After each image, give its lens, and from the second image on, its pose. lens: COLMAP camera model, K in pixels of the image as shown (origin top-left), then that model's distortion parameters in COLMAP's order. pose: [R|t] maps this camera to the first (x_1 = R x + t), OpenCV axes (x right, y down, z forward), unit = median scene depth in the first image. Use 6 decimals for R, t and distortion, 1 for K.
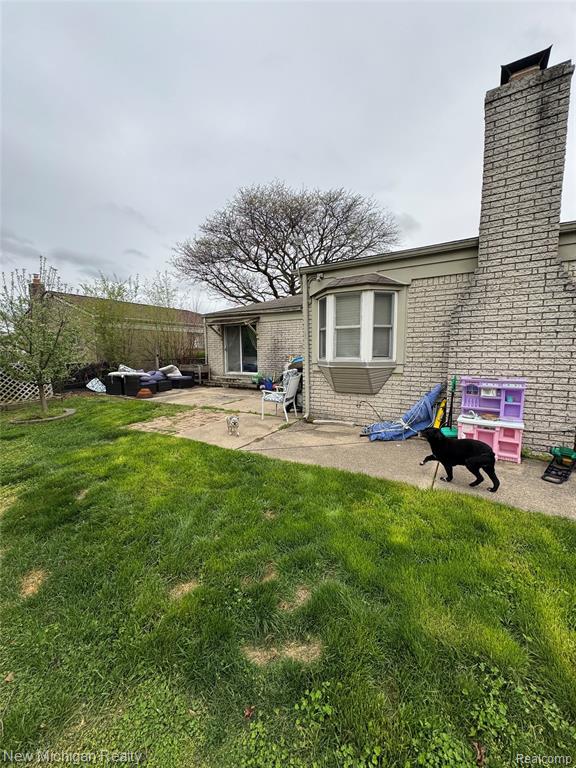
lens RADIAL K [[305.2, 0, 293.2], [0, 305.2, 385.8], [0, 0, 1]] dist [0.001341, 0.000103]
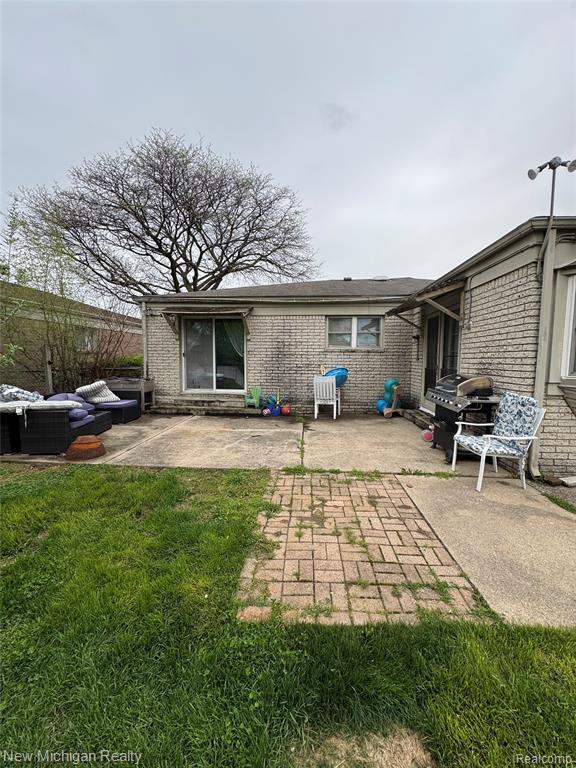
lens RADIAL K [[305.2, 0, 286.0], [0, 305.2, 381.4], [0, 0, 1]] dist [0.001341, 0.000103]
pose [[0.895021, -0.018446, 0.445642, -0.334742], [0.034647, 0.999001, -0.028233, -0.039910], [-0.444675, 0.040709, 0.894766, 0.356760]]
